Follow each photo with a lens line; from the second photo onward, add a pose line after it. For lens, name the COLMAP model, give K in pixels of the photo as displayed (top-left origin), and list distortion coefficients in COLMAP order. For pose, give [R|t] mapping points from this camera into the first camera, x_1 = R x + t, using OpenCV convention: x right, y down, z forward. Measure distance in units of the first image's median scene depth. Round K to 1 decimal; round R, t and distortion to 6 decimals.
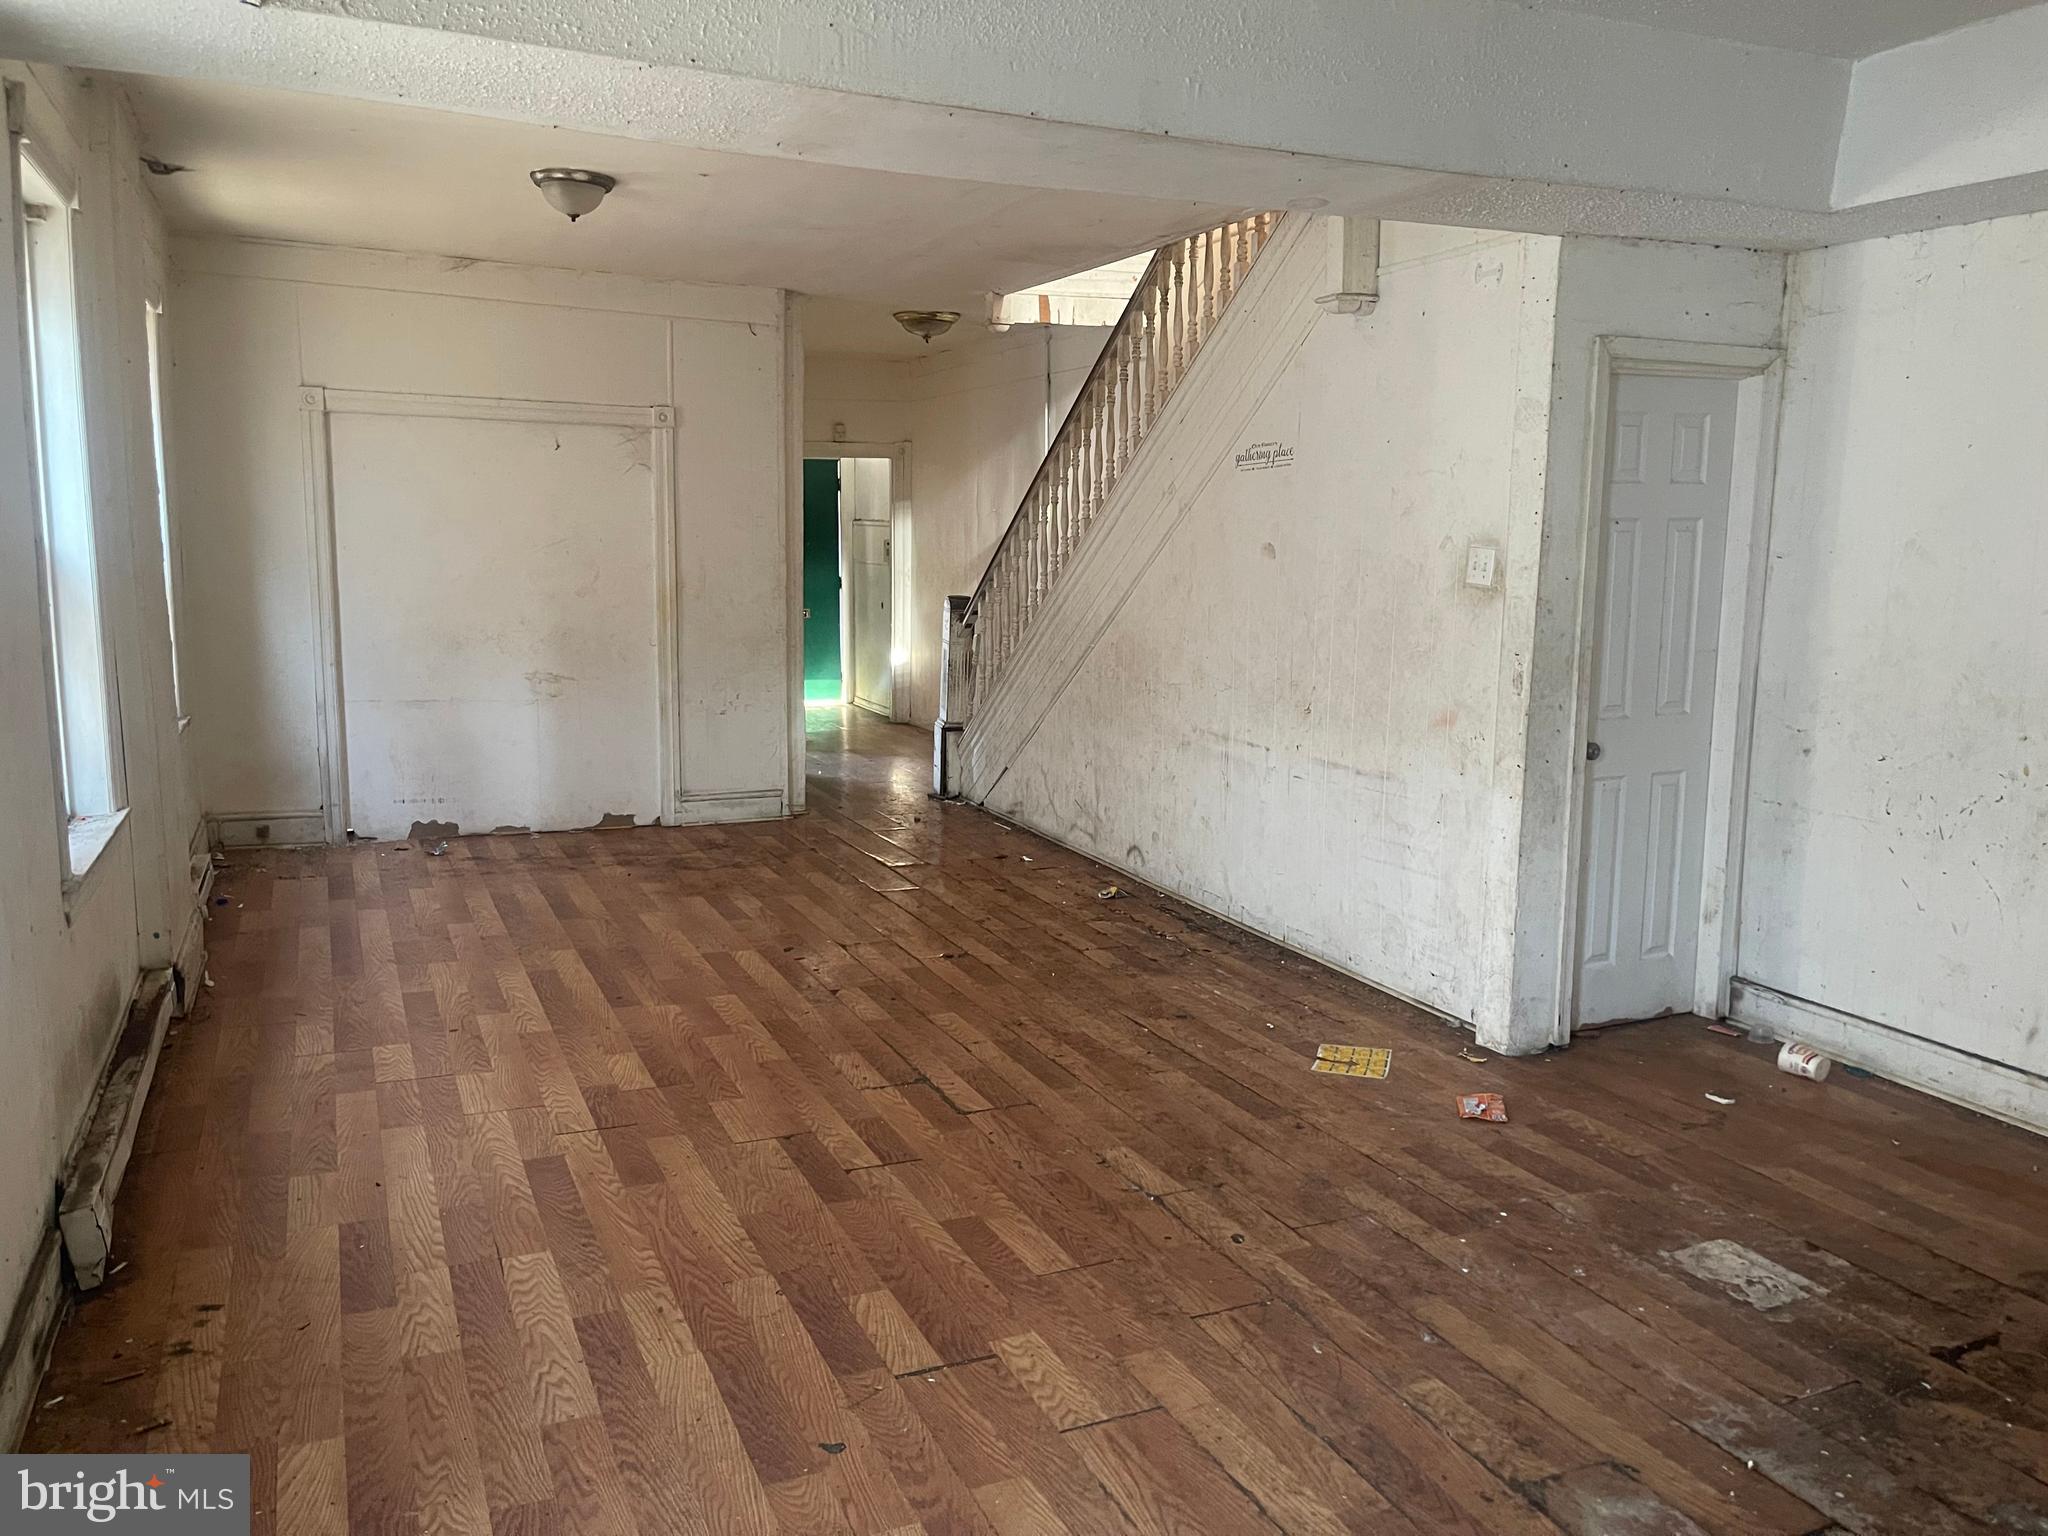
lens RADIAL K [[1537.9, 0, 1019.3], [0, 1537.9, 775.1], [0, 0, 1]] dist [0.014134, -0.001446]
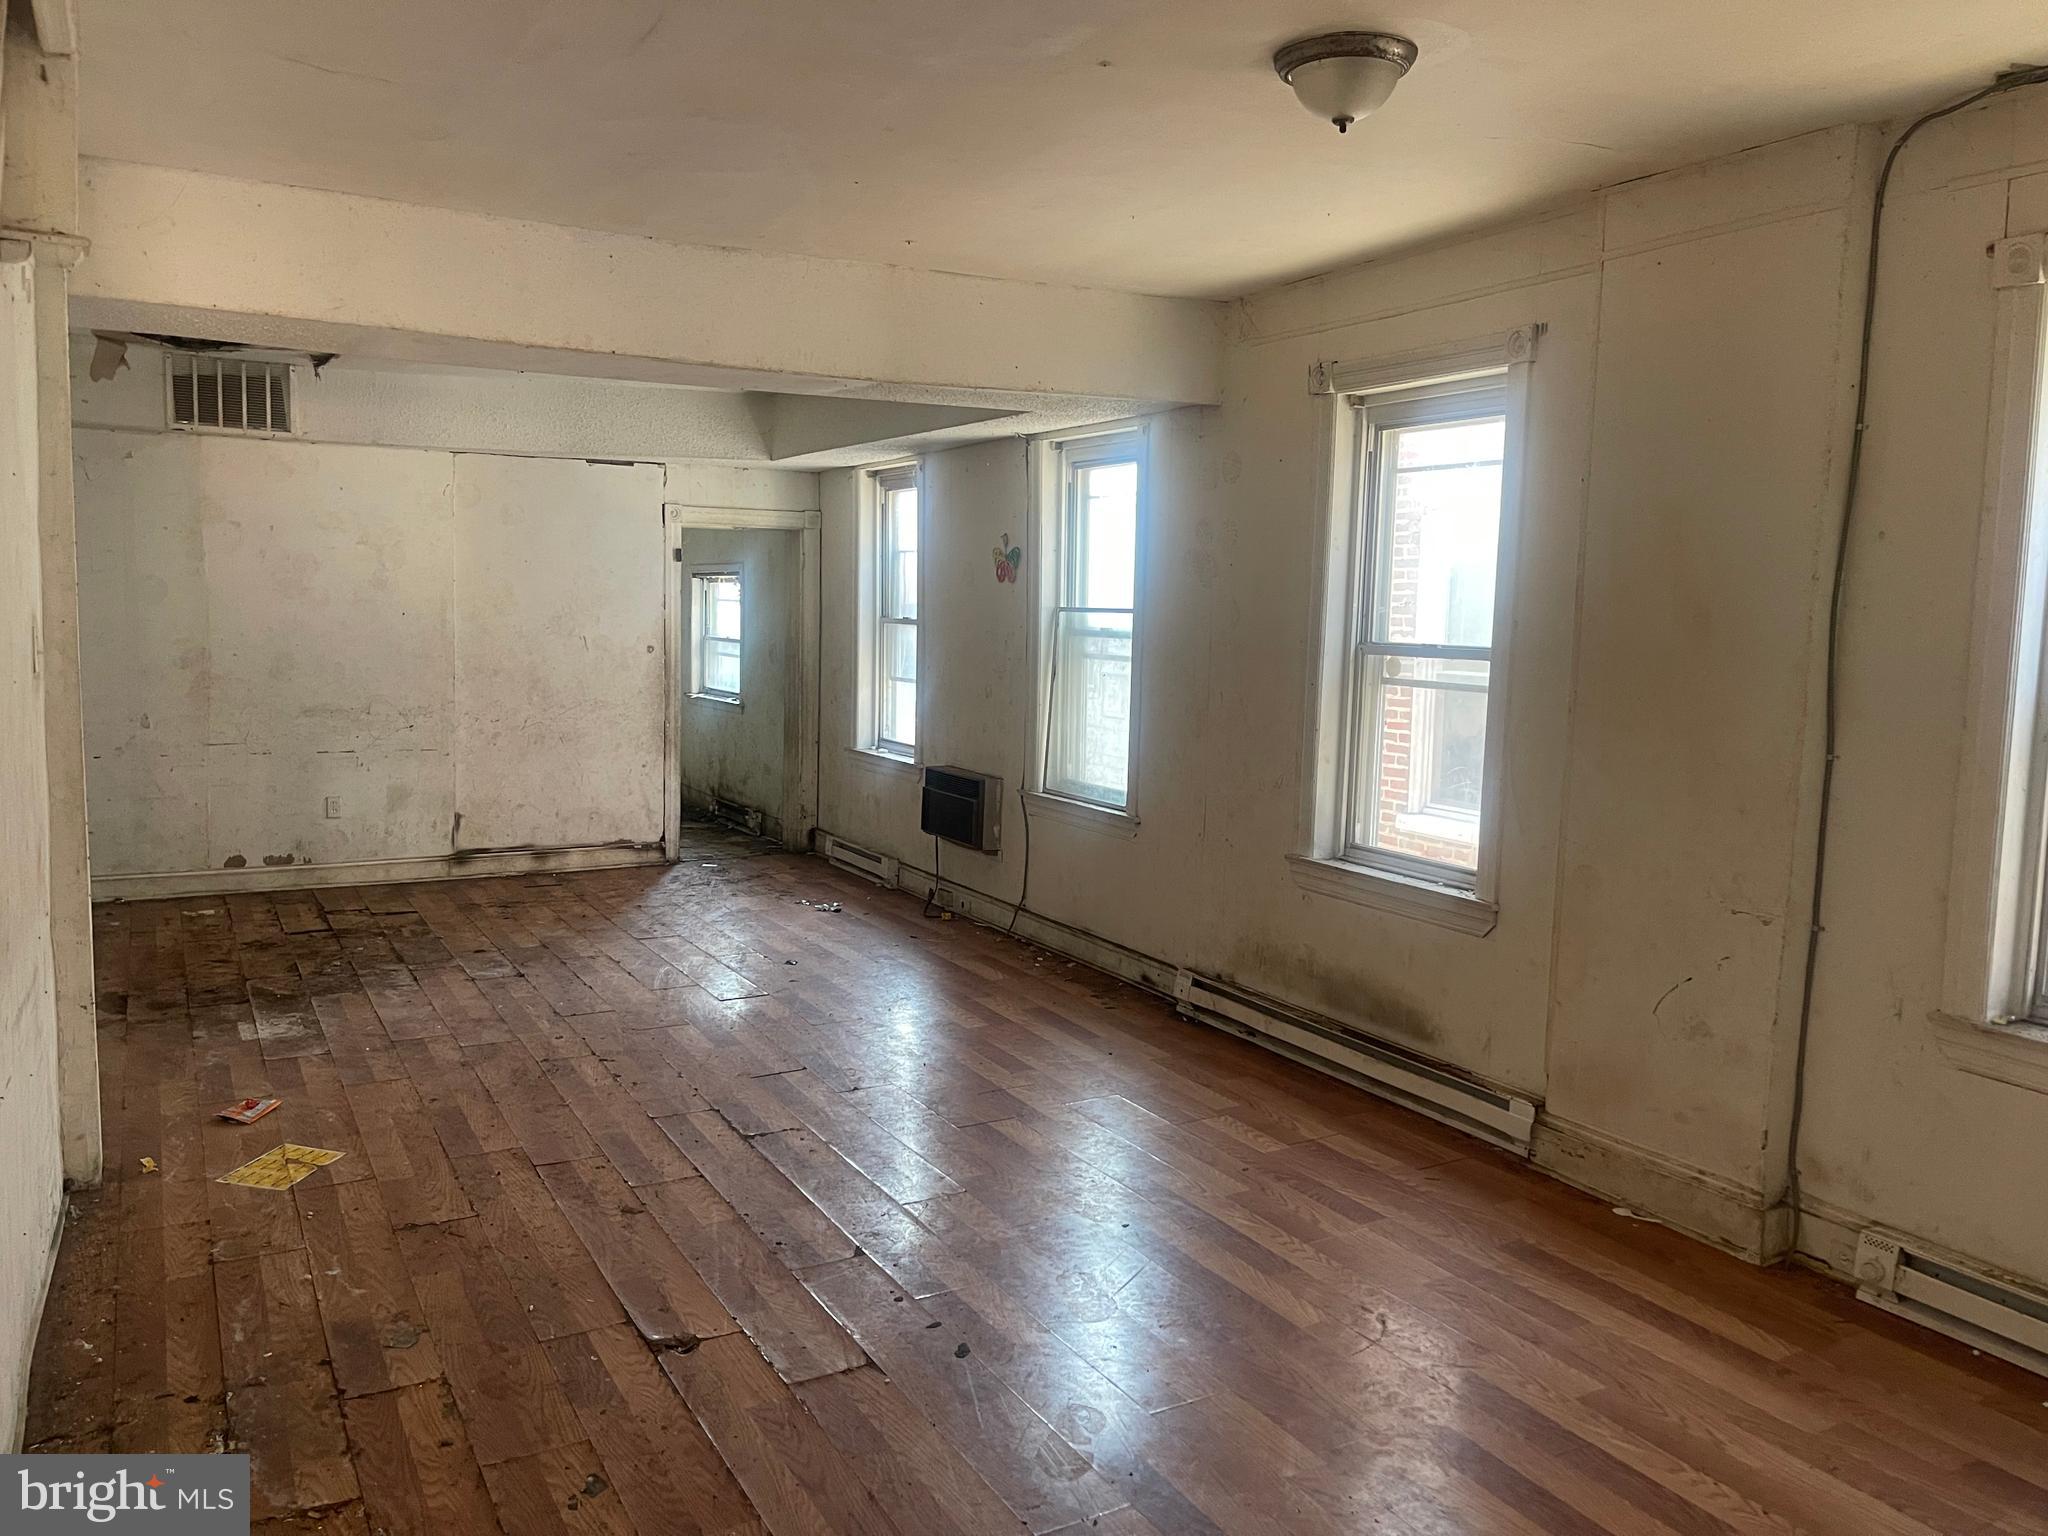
lens RADIAL K [[1537.9, 0, 1019.3], [0, 1537.9, 775.1], [0, 0, 1]] dist [0.014134, -0.001446]
pose [[-0.995469, -0.025695, -0.091553, -0.140535], [-0.049703, 0.961409, 0.270595, -0.325248], [0.081067, 0.273919, -0.958330, 1.882163]]
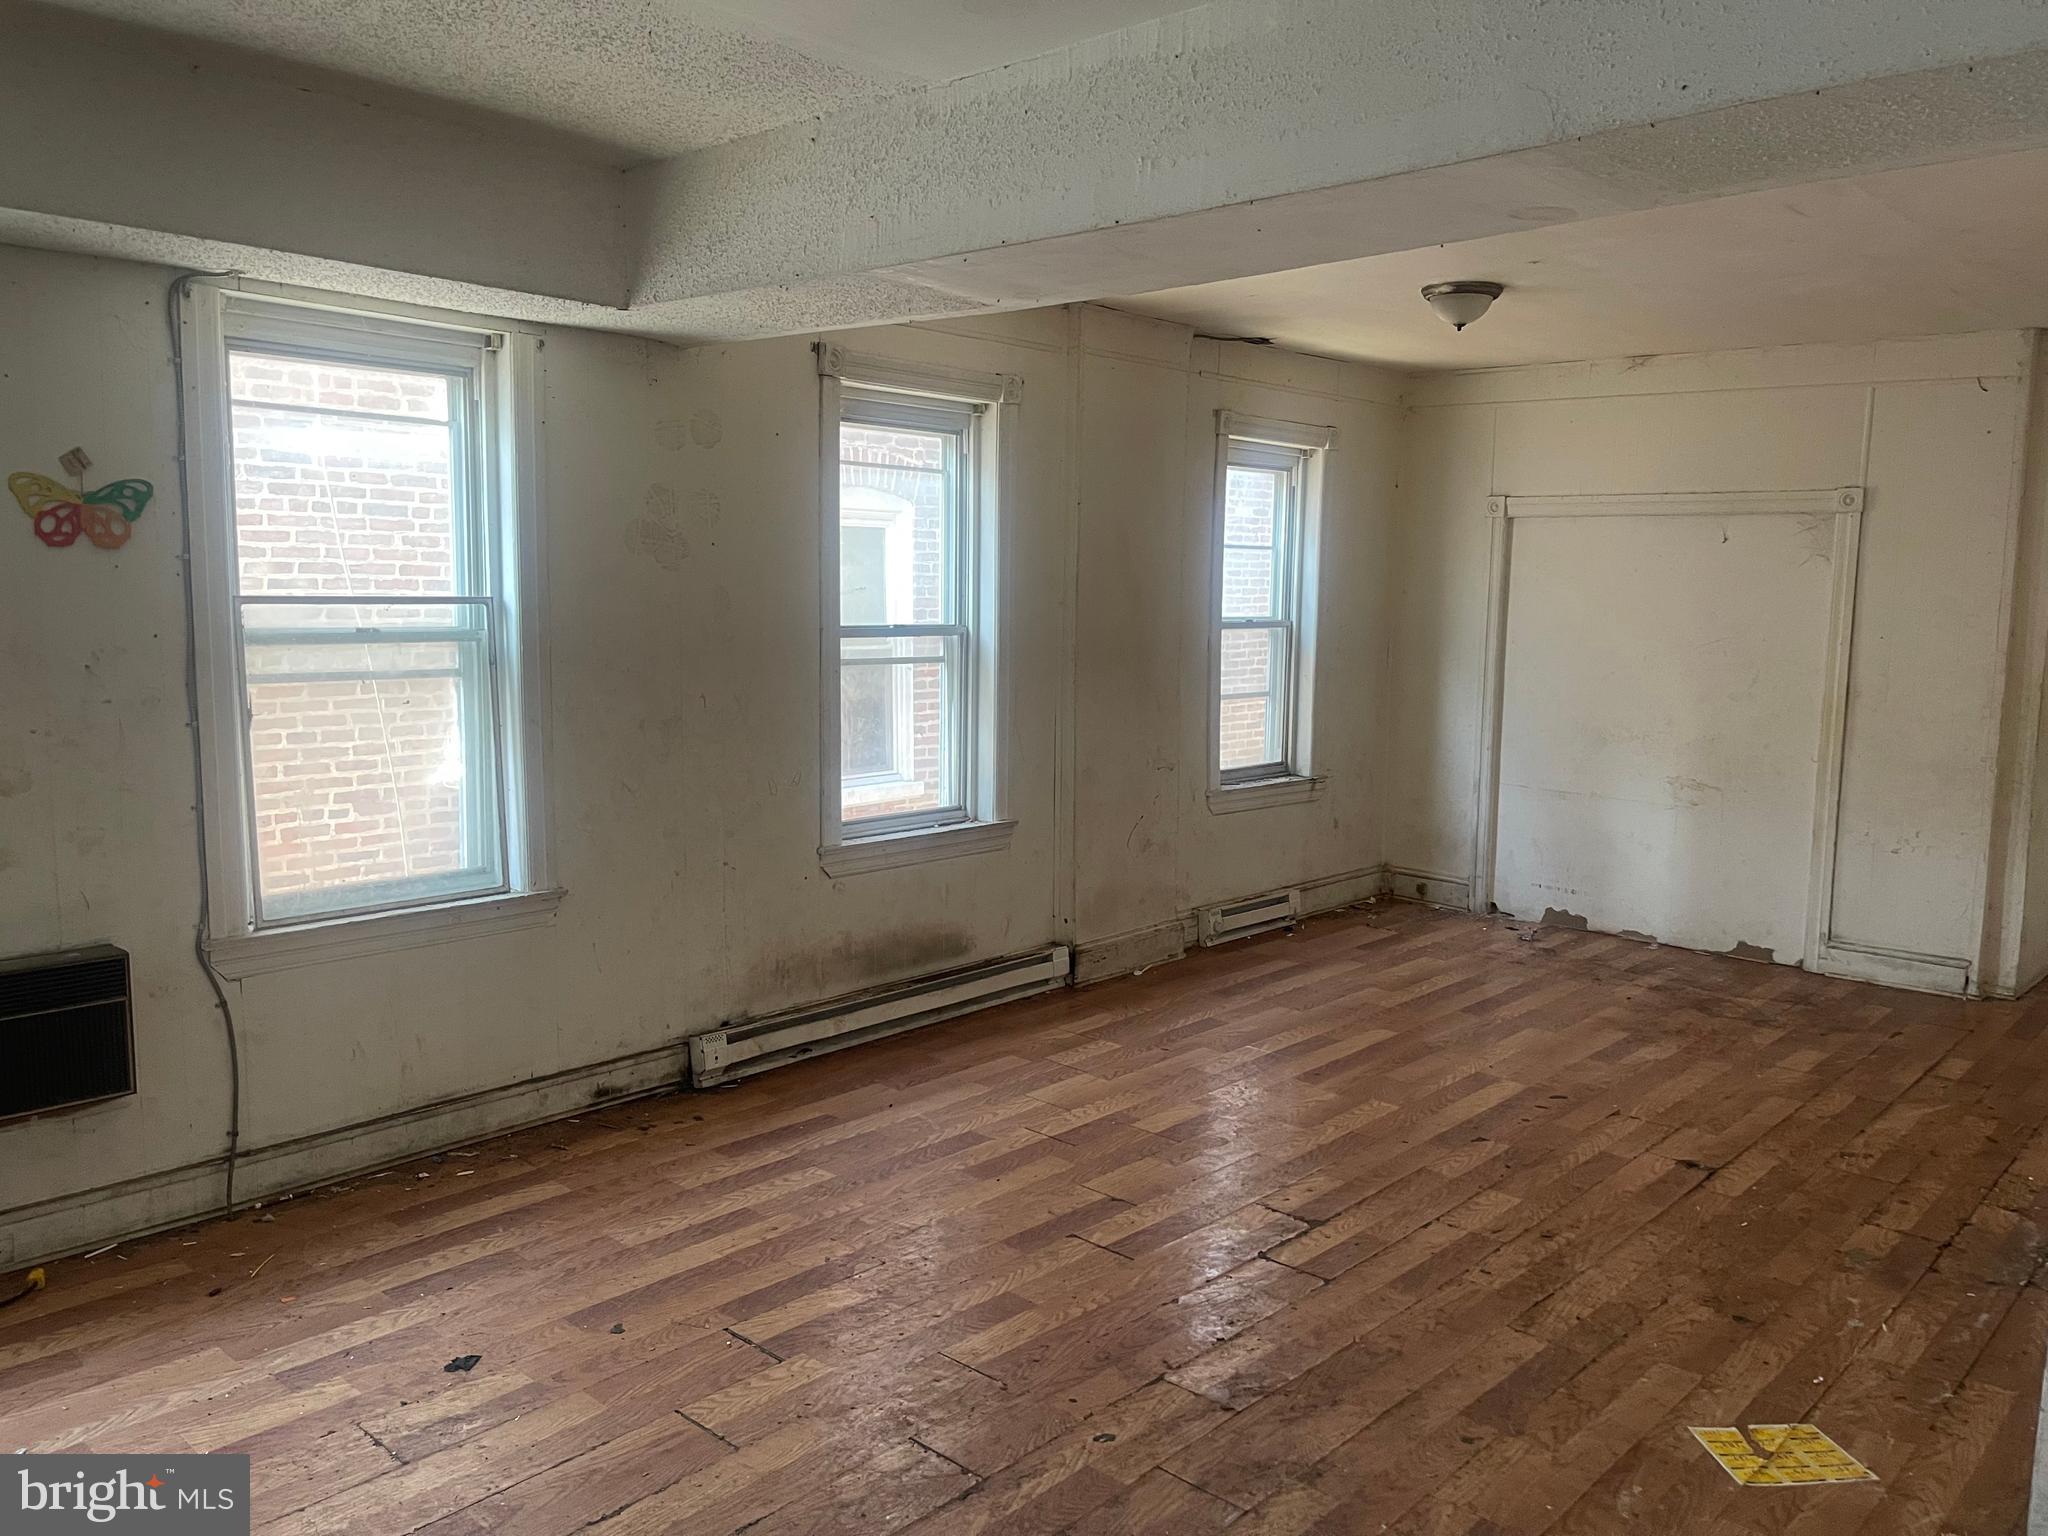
lens RADIAL K [[1548.7, 0, 1024.0], [0, 1548.7, 768.0], [0, 0, 1]] dist [0.095714, -0.127080]
pose [[0.400115, 0.099607, -0.911036, 0.669401], [-0.155740, 0.987007, 0.039514, -0.079068], [0.903135, 0.126074, 0.410430, 0.400108]]
